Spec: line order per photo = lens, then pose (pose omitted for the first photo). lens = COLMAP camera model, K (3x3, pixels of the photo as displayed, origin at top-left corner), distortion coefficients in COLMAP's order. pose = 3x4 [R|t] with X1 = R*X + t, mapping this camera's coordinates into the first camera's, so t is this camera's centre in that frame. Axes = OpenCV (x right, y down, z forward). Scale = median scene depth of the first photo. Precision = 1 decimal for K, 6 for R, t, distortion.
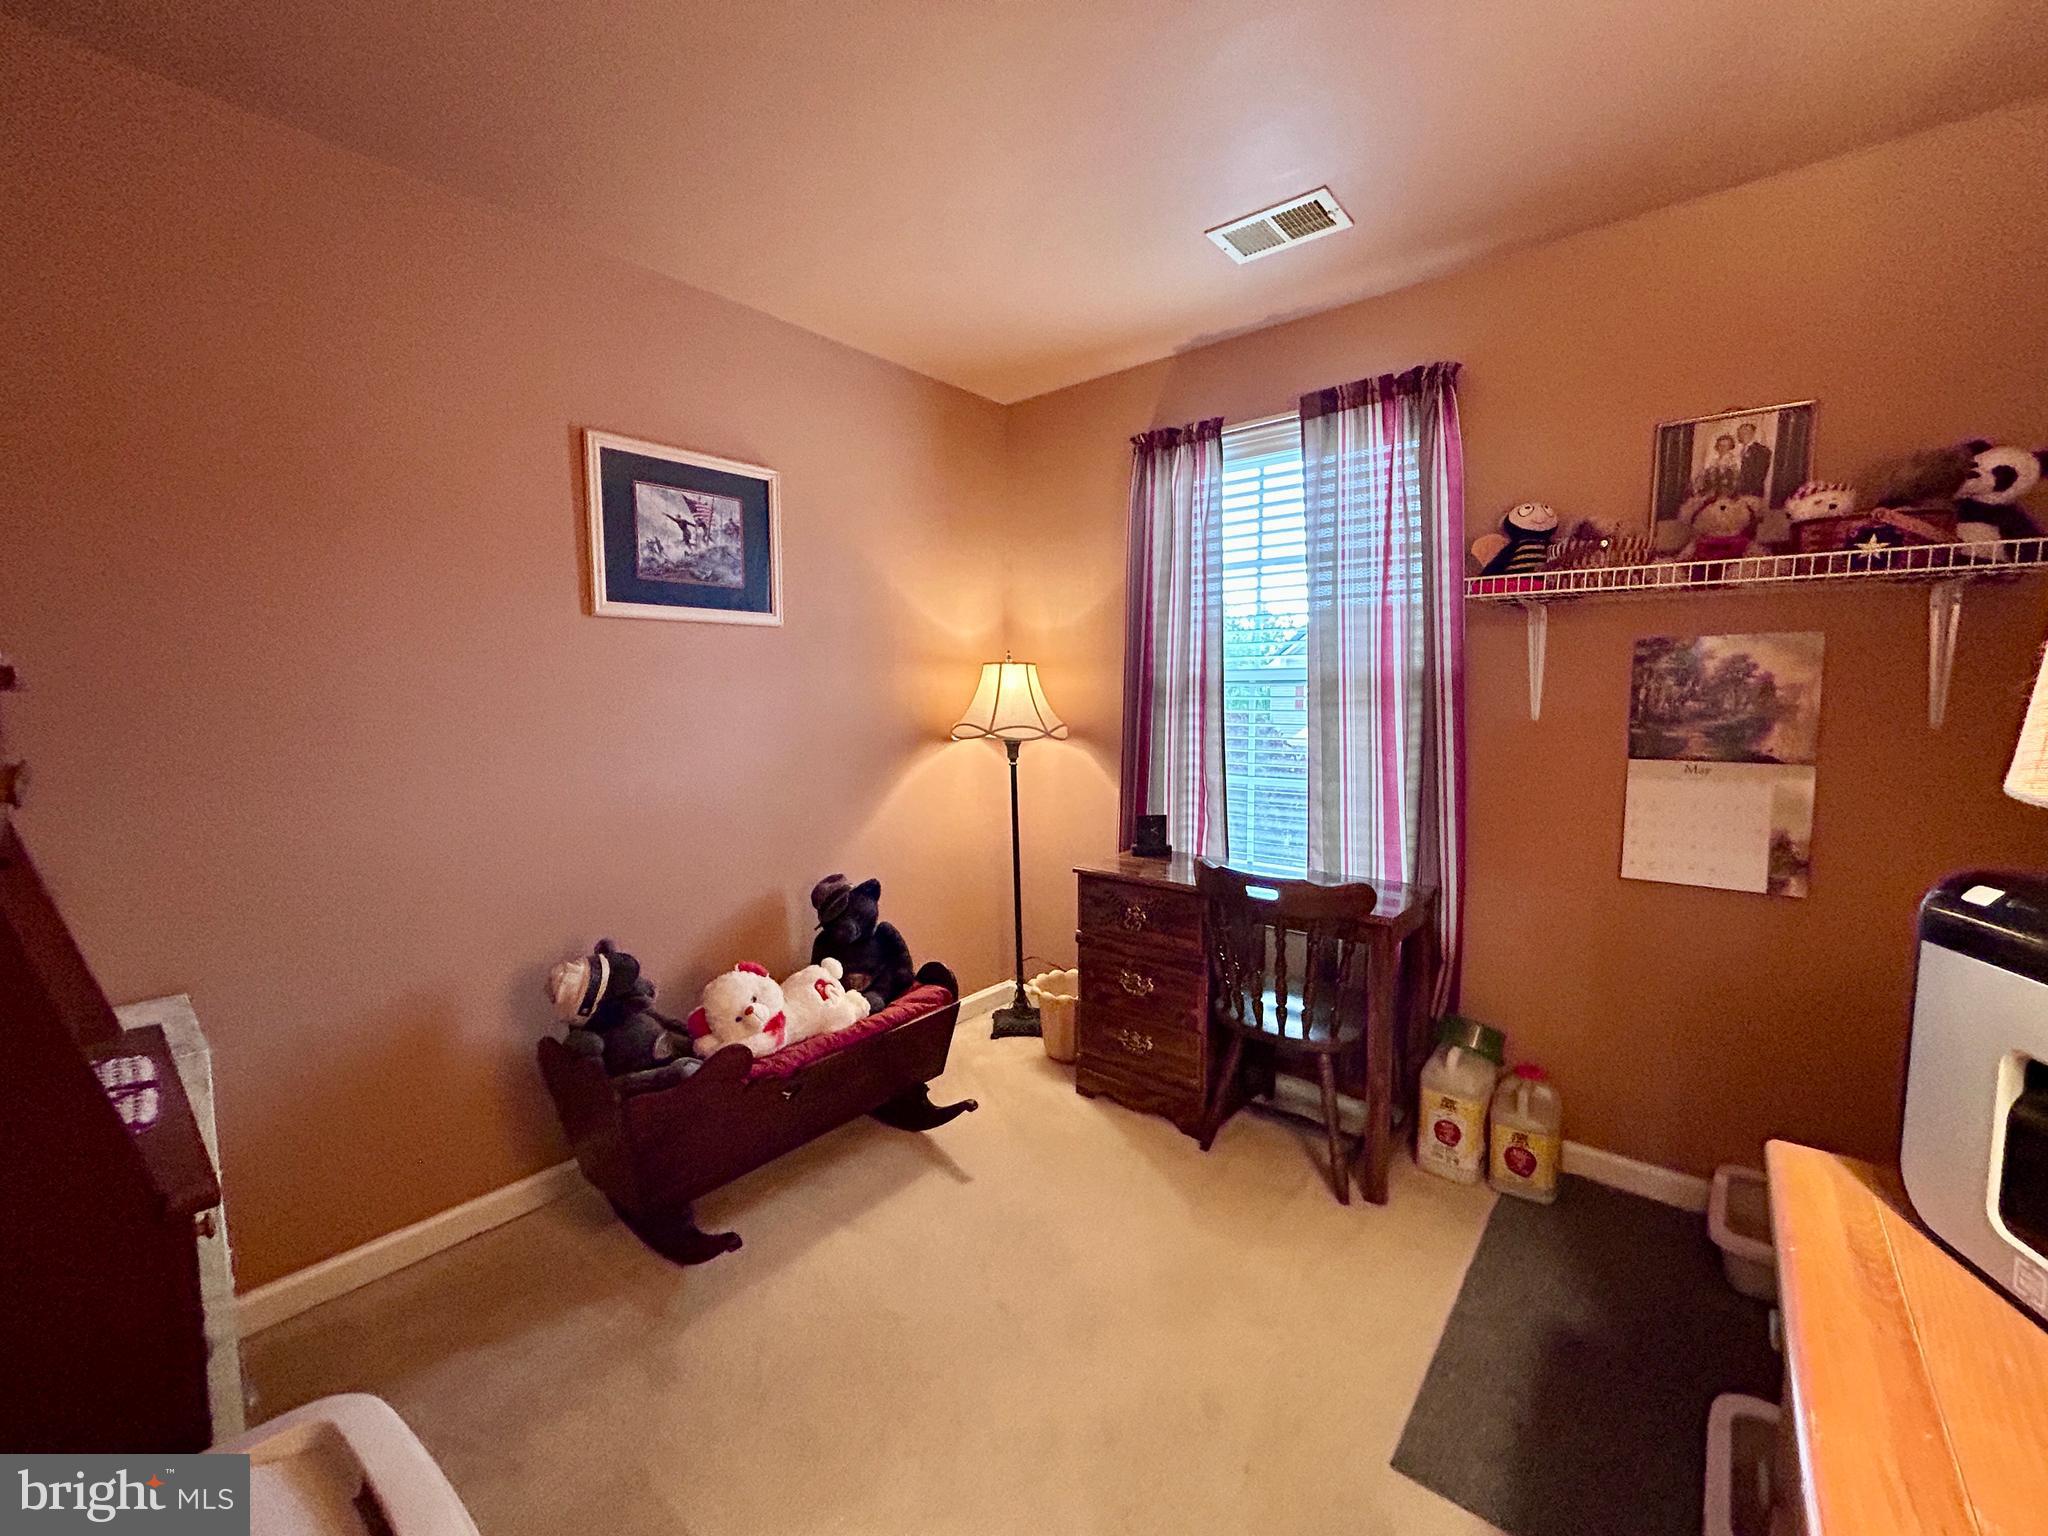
lens RADIAL K [[836.7, 0, 1020.6], [0, 836.7, 766.5], [0, 0, 1]] dist [-0.002807, 0.000141]
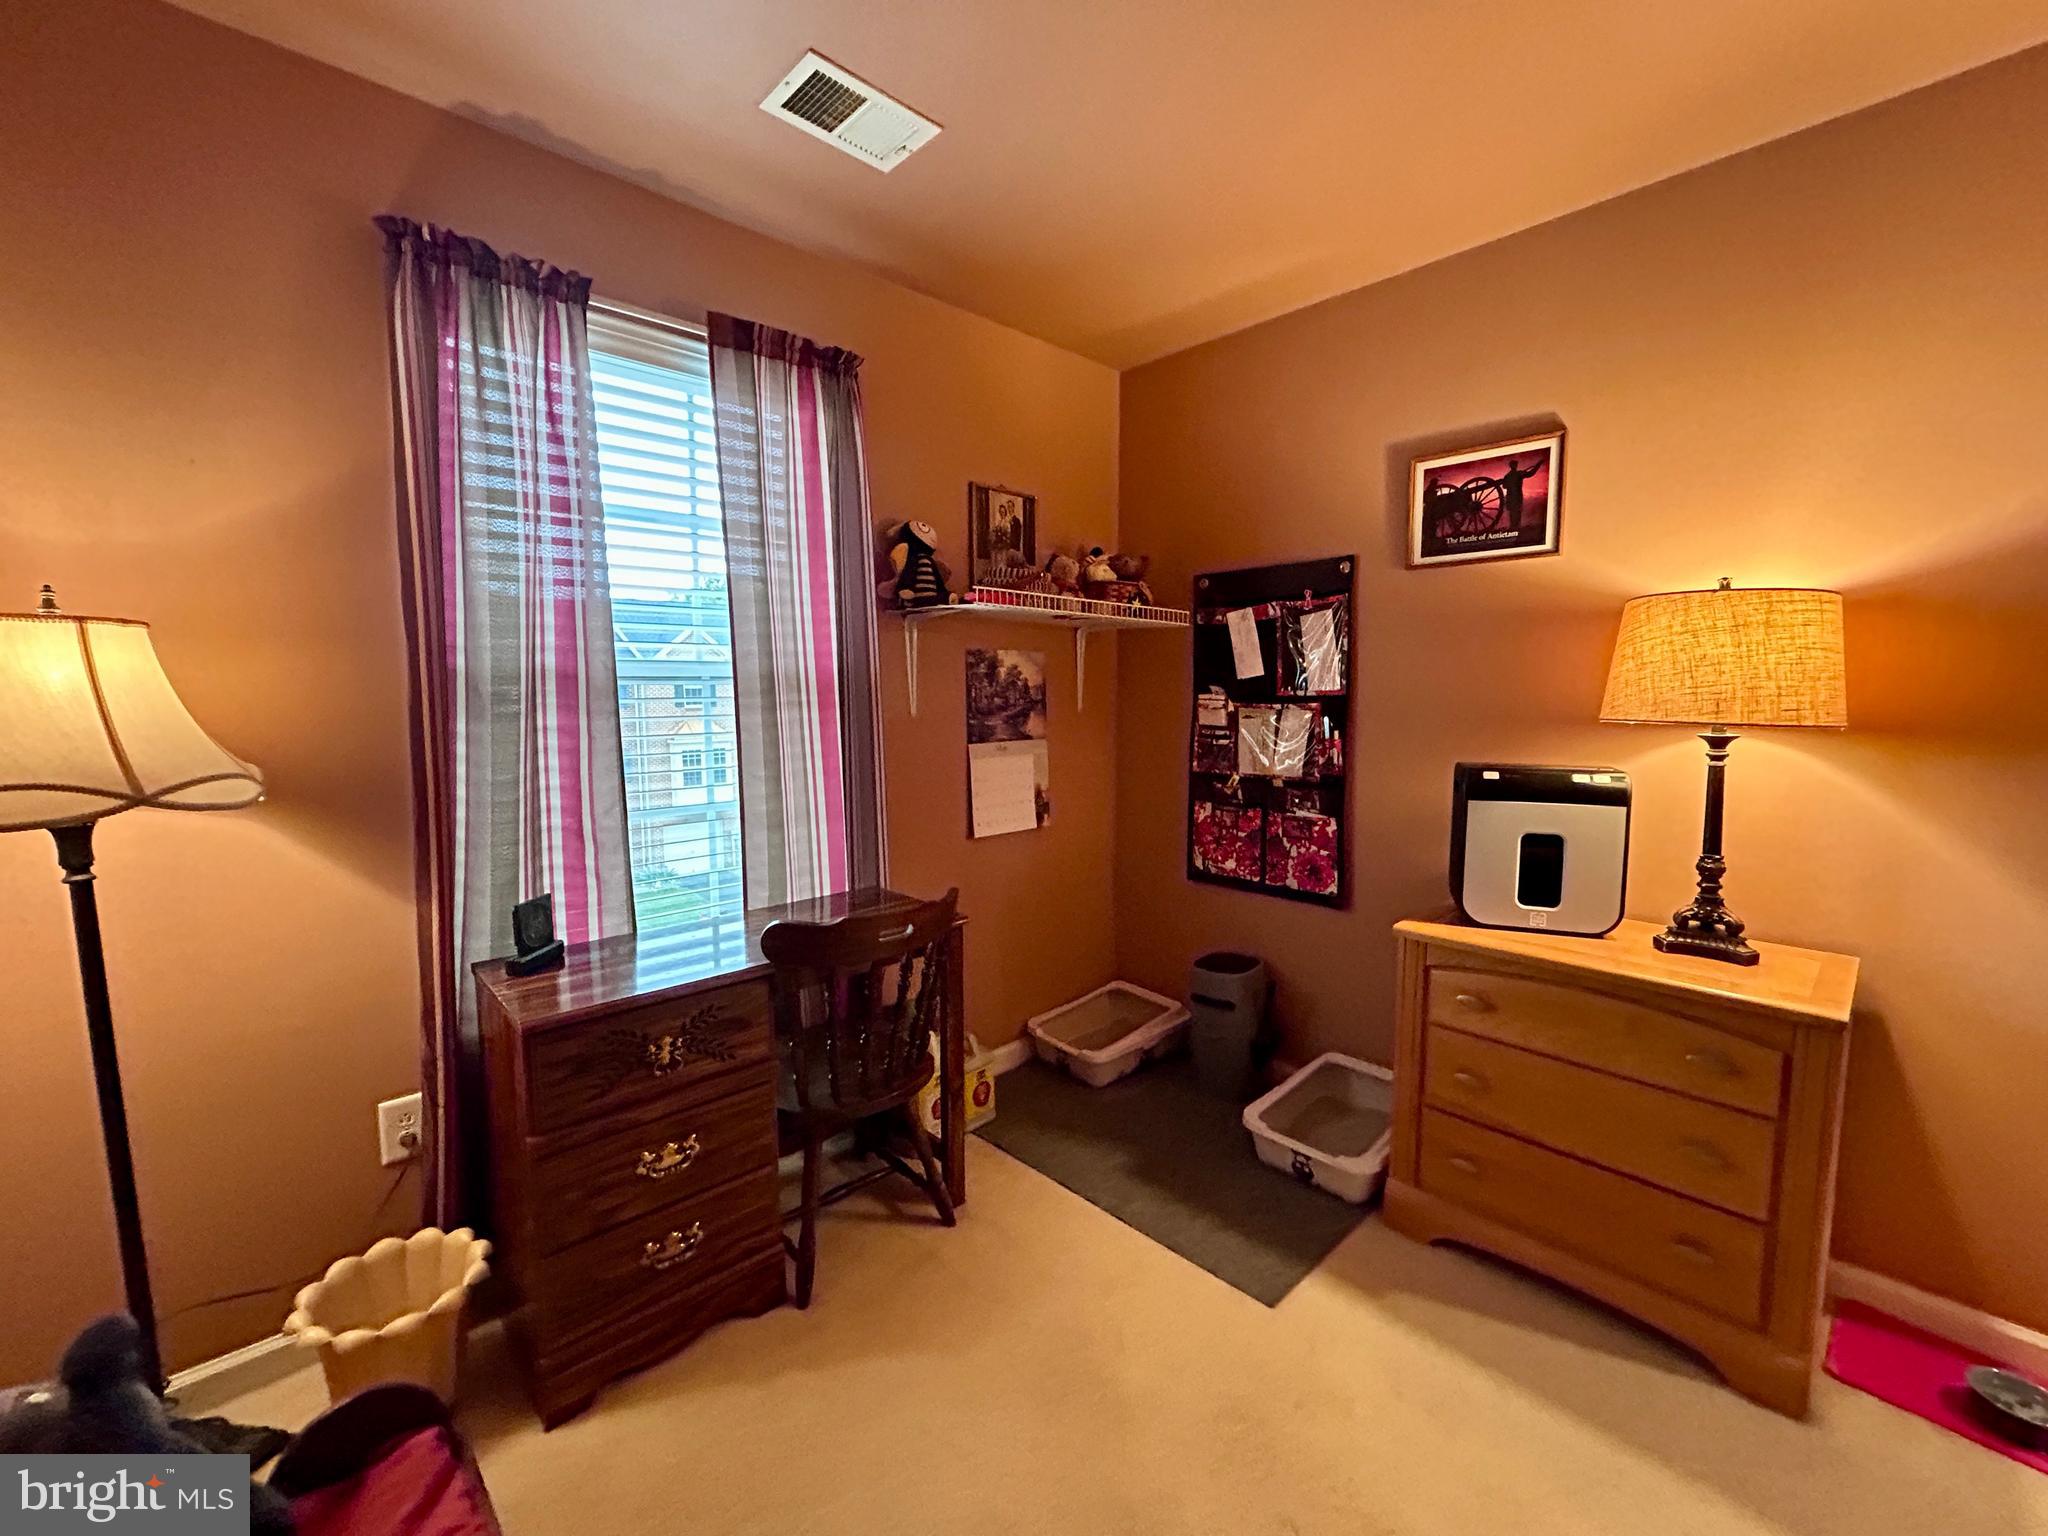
lens RADIAL K [[836.7, 0, 1020.6], [0, 836.7, 766.5], [0, 0, 1]] dist [-0.002807, 0.000141]
pose [[0.119543, -0.090289, 0.988715, -0.510420], [0.092772, 0.992515, 0.079419, -0.068932], [-0.988485, 0.082231, 0.127024, 0.765290]]
